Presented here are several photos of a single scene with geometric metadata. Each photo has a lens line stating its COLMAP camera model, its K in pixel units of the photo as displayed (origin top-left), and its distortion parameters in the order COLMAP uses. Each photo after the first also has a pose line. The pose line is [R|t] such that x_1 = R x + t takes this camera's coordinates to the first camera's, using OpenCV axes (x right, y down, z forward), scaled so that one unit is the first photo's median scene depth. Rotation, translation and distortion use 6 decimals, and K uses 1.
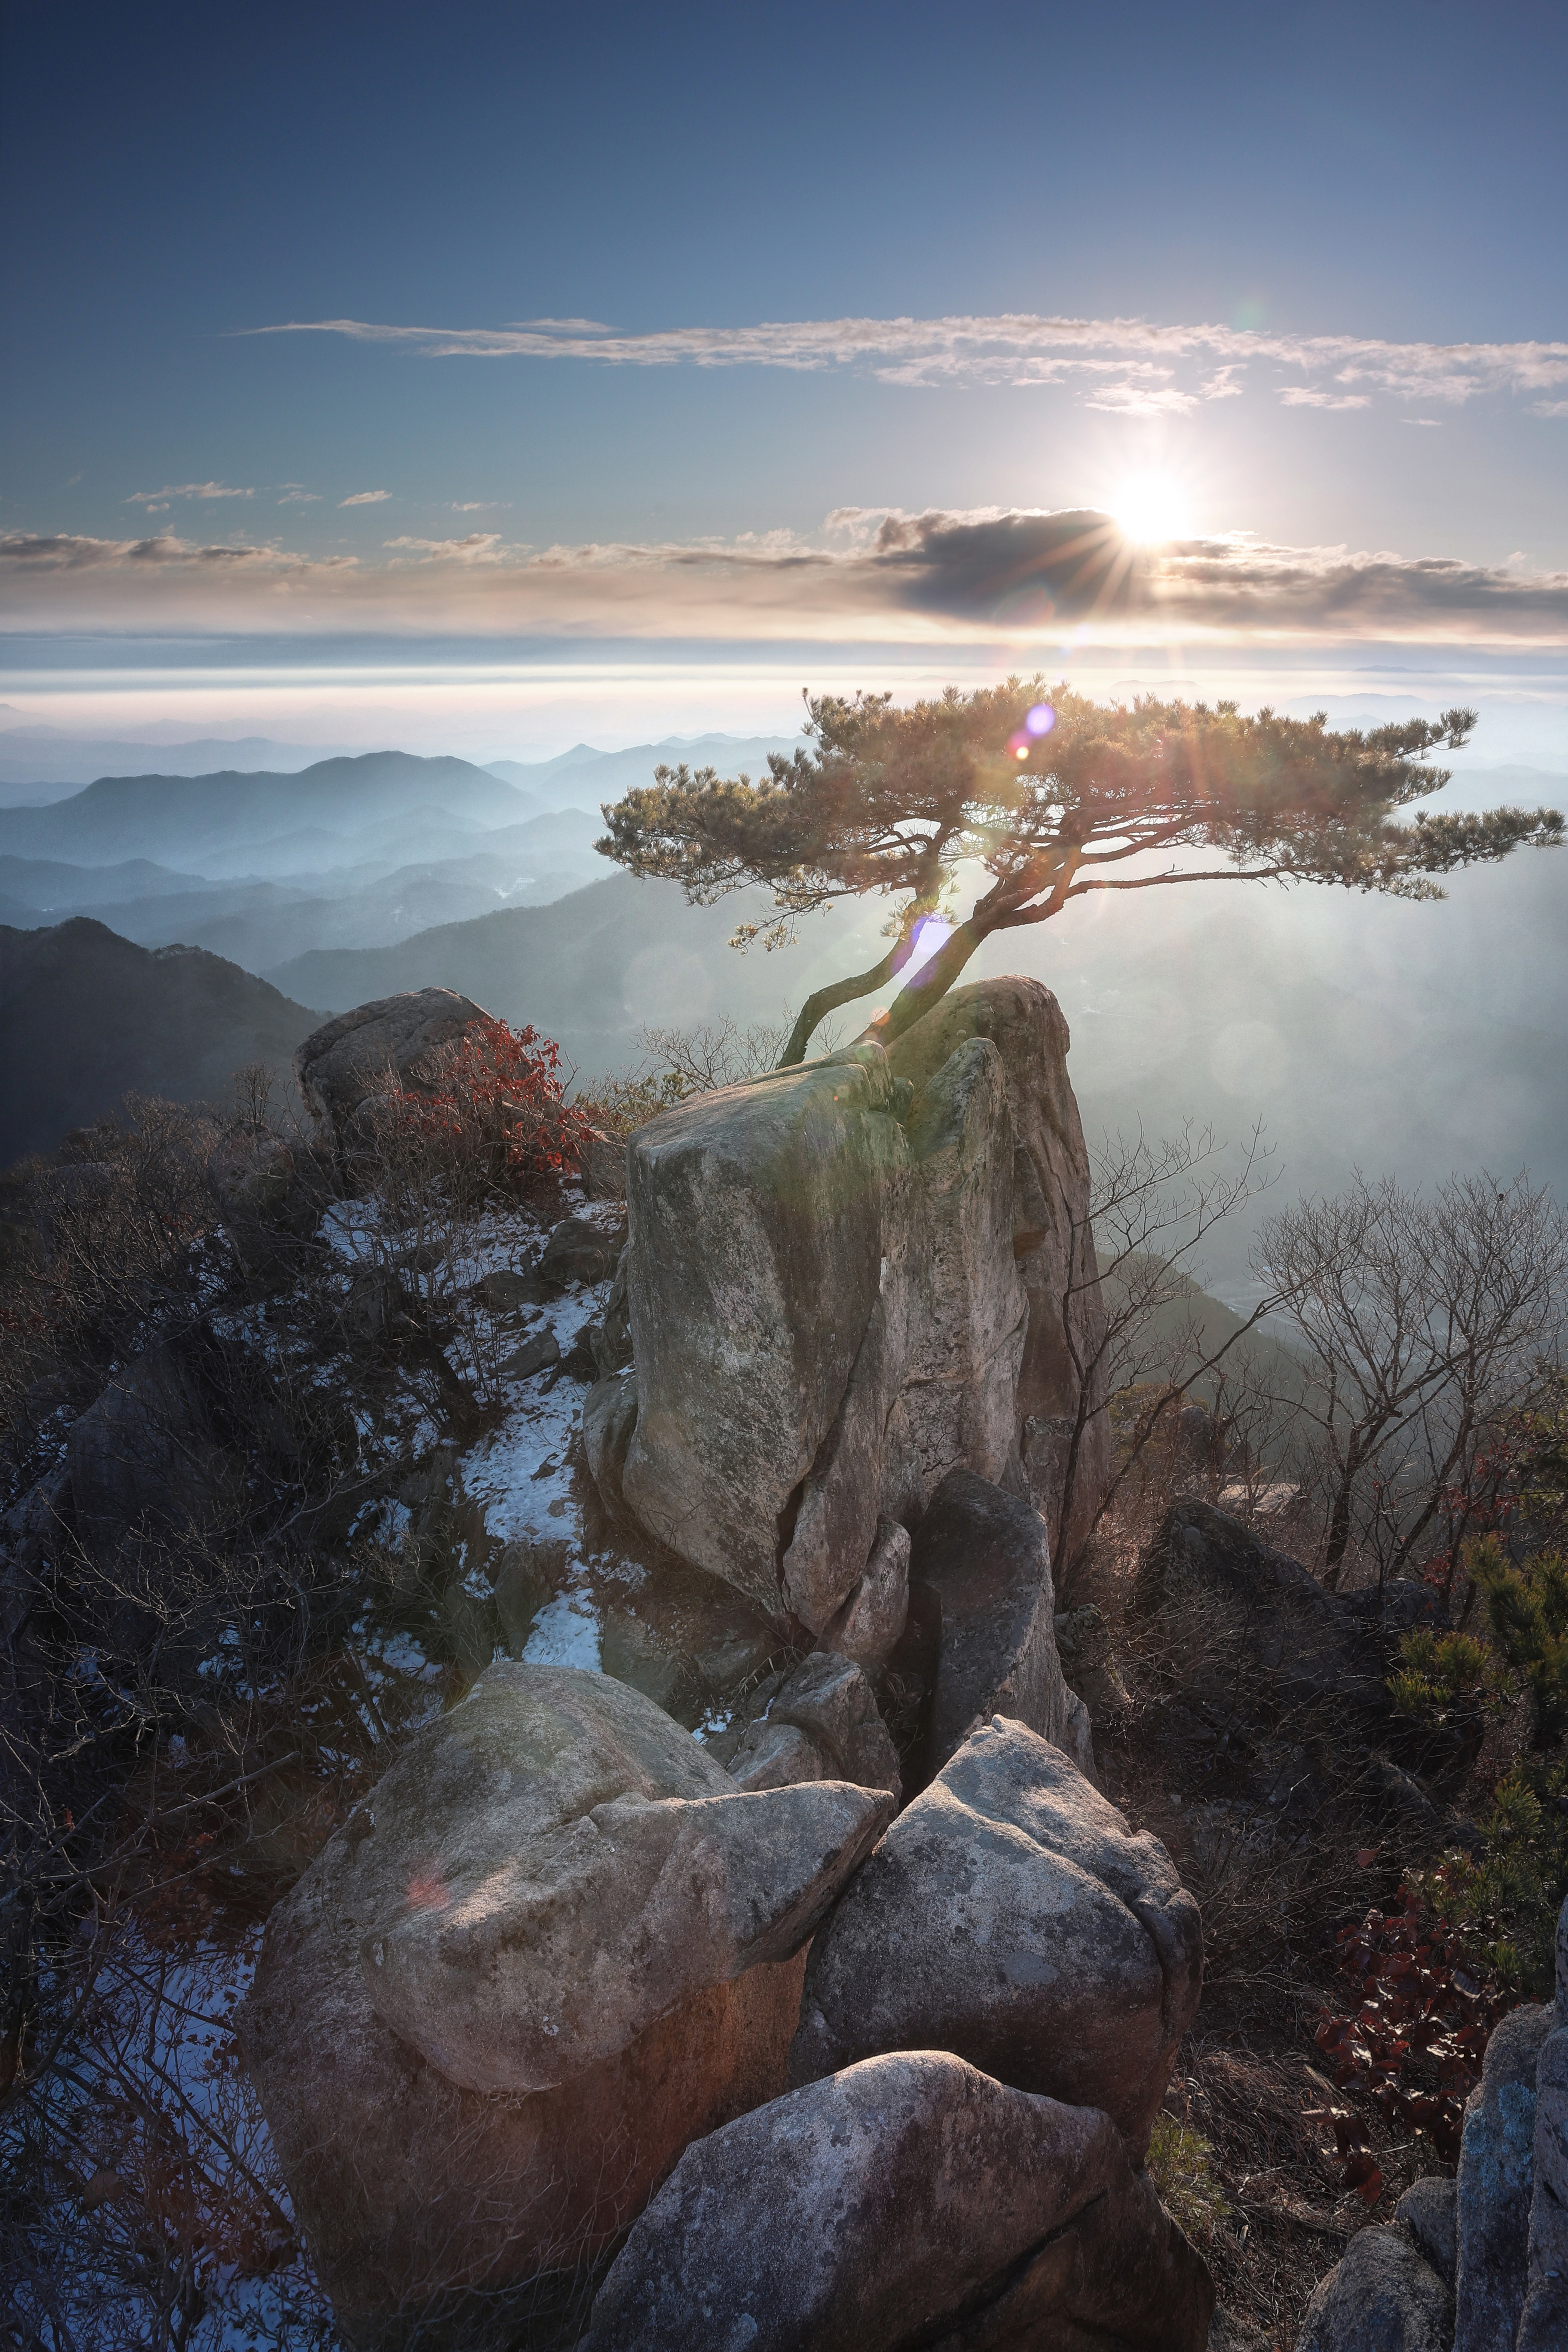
lens RADIAL K [[1592.4, 0, 790.9], [0, 1592.4, 1179.7], [0, 0, 1]] dist [-0.121392, 0.107937]
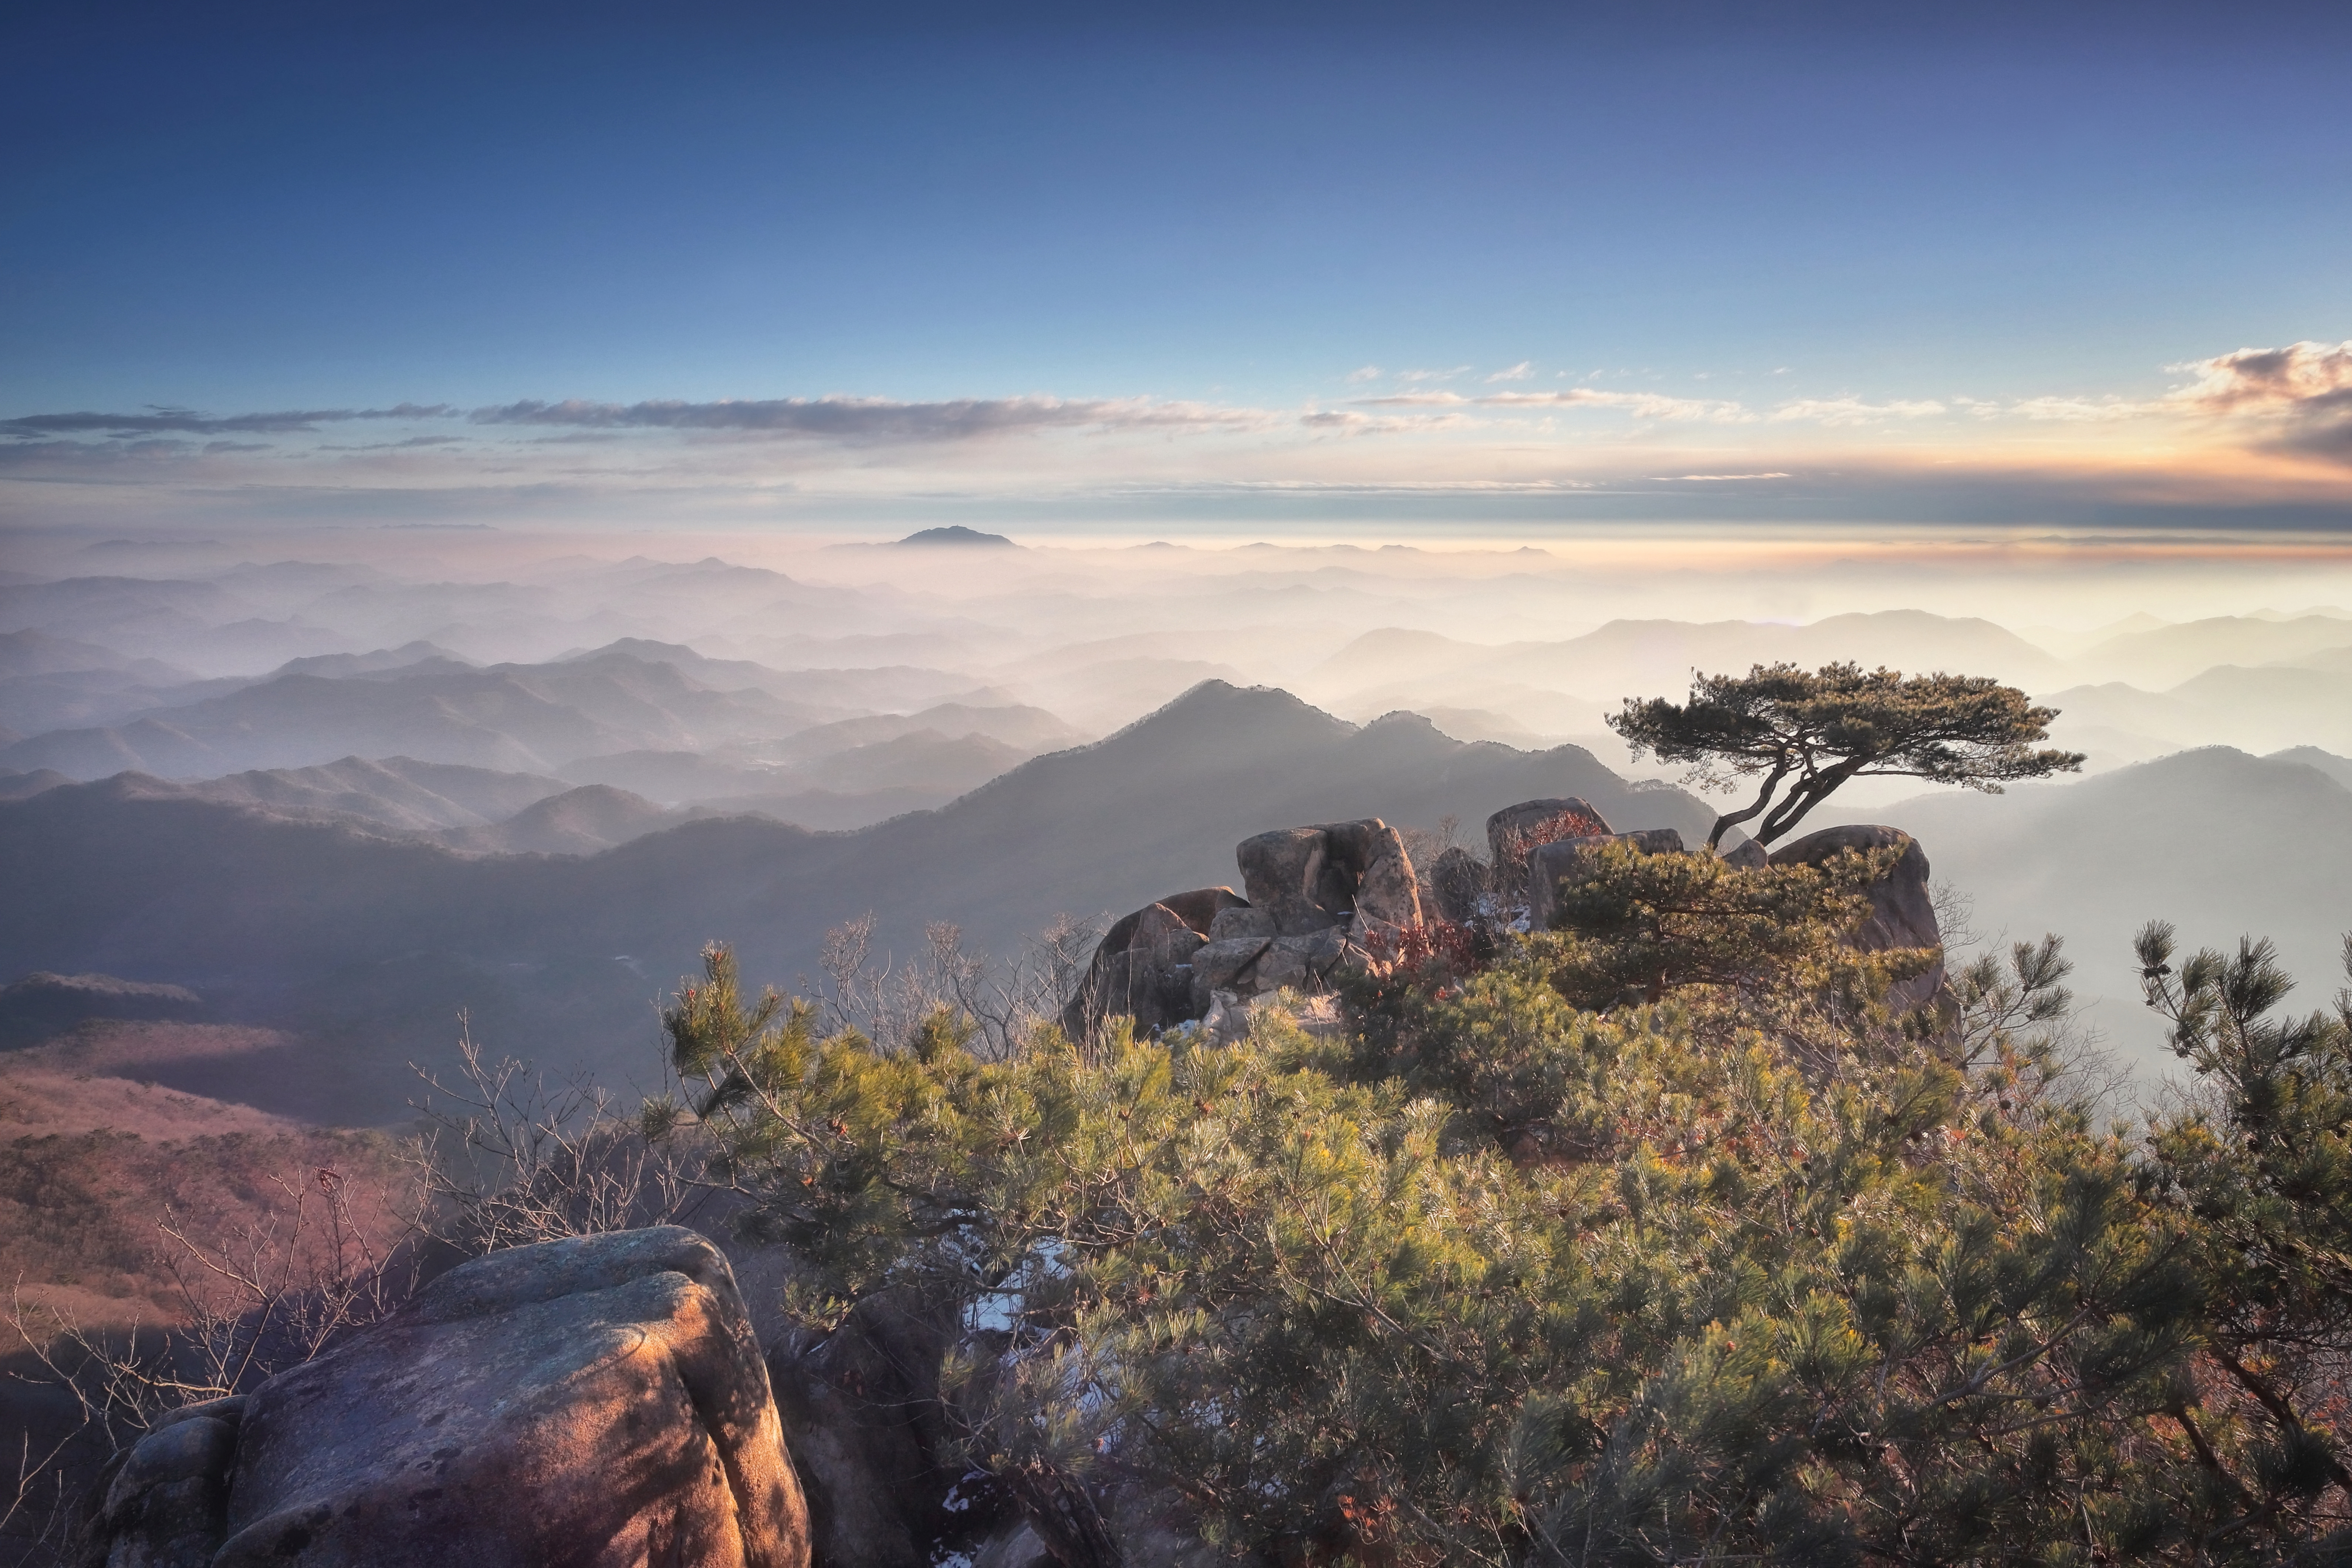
lens RADIAL K [[1579.2, 0, 1163.3], [0, 1579.2, 841.0], [0, 0, 1]] dist [0.002536, -0.003734]
pose [[0.772658, 0.128844, -0.621609, 0.804633], [-0.199343, 0.978901, -0.044881, 0.155709], [0.602712, 0.158591, 0.782041, -1.050930]]
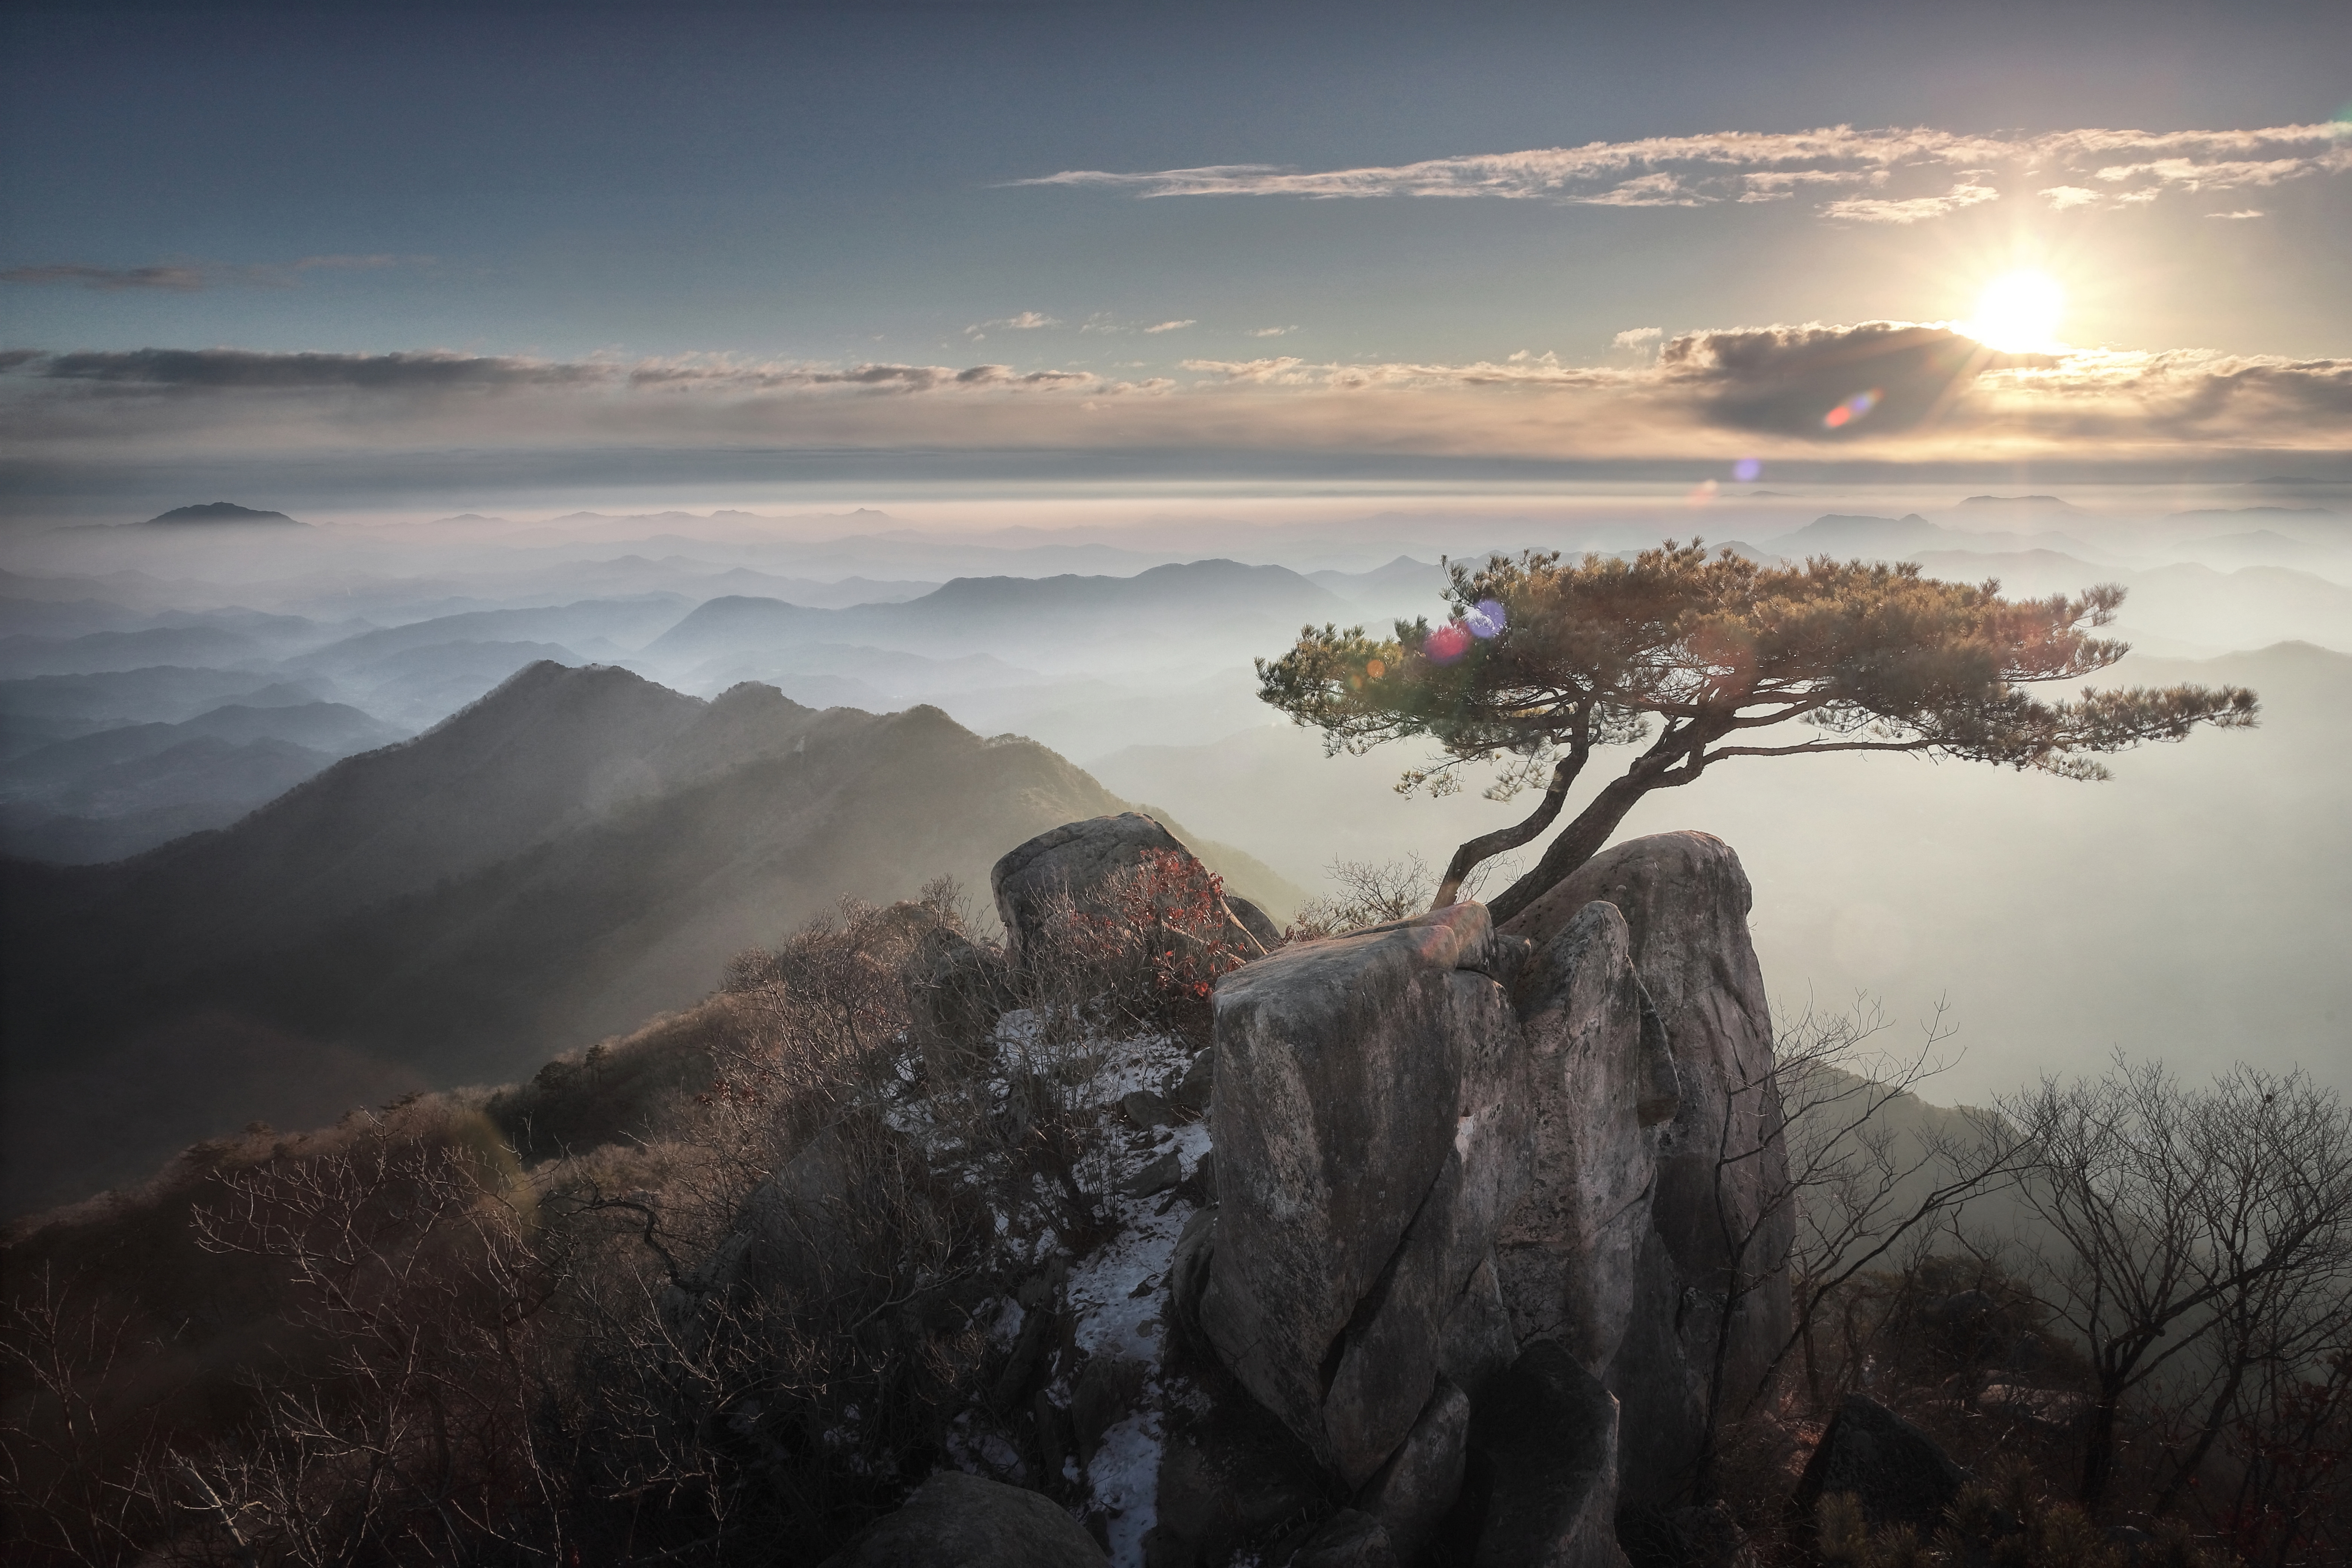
lens RADIAL K [[1592.4, 0, 1176.0], [0, 1592.4, 784.0], [0, 0, 1]] dist [-0.121392, 0.107937]
pose [[0.963715, 0.043683, -0.263334, 0.121272], [-0.076476, 0.990348, -0.115595, -0.027415], [0.255743, 0.131539, 0.957754, -0.030450]]
